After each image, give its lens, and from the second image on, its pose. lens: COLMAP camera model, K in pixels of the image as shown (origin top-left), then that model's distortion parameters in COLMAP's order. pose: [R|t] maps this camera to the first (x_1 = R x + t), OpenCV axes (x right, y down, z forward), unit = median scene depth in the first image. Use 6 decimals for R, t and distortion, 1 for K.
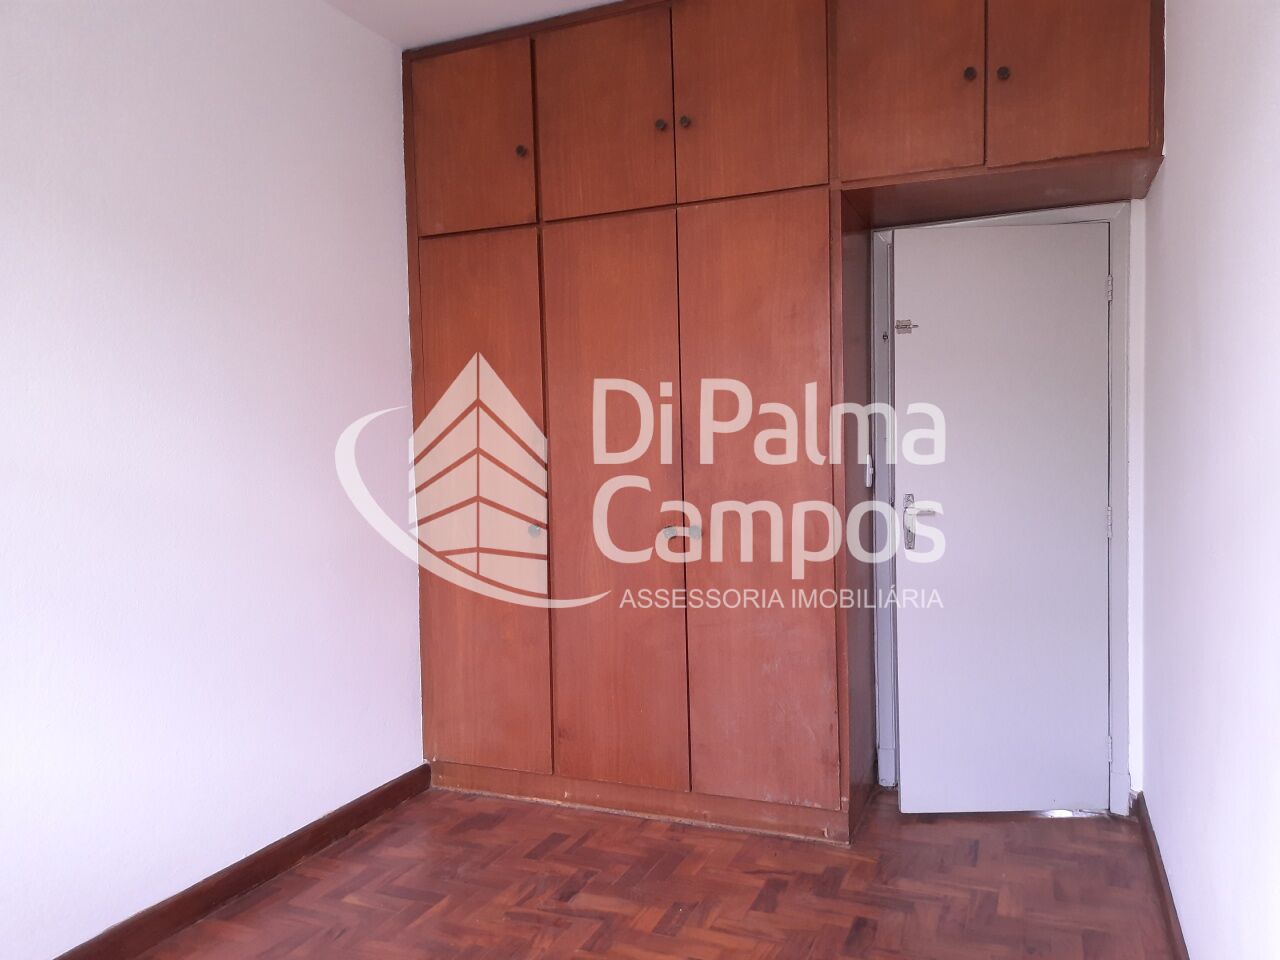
lens RADIAL K [[926.1, 0, 647.4], [0, 926.1, 495.7], [0, 0, 1]] dist [0.106146, -0.142188]
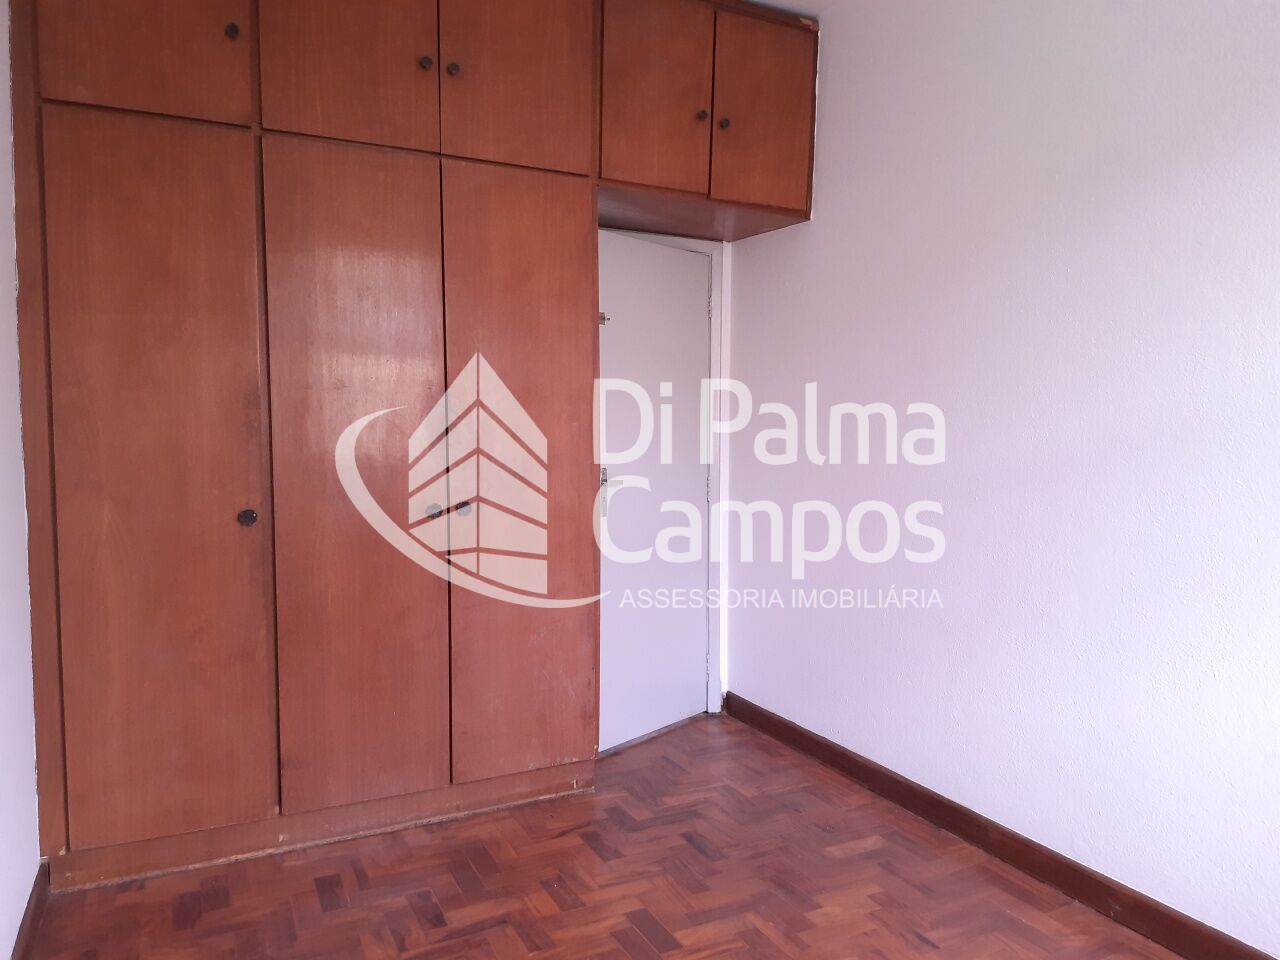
lens RADIAL K [[920.4, 0, 640.0], [0, 920.4, 498.7], [0, 0, 1]] dist [0.091966, -0.104372]
pose [[0.654903, -0.030301, 0.755105, -0.543273], [0.019867, 0.999541, 0.022879, 0.010646], [-0.755451, 0.000018, 0.655205, 0.247013]]
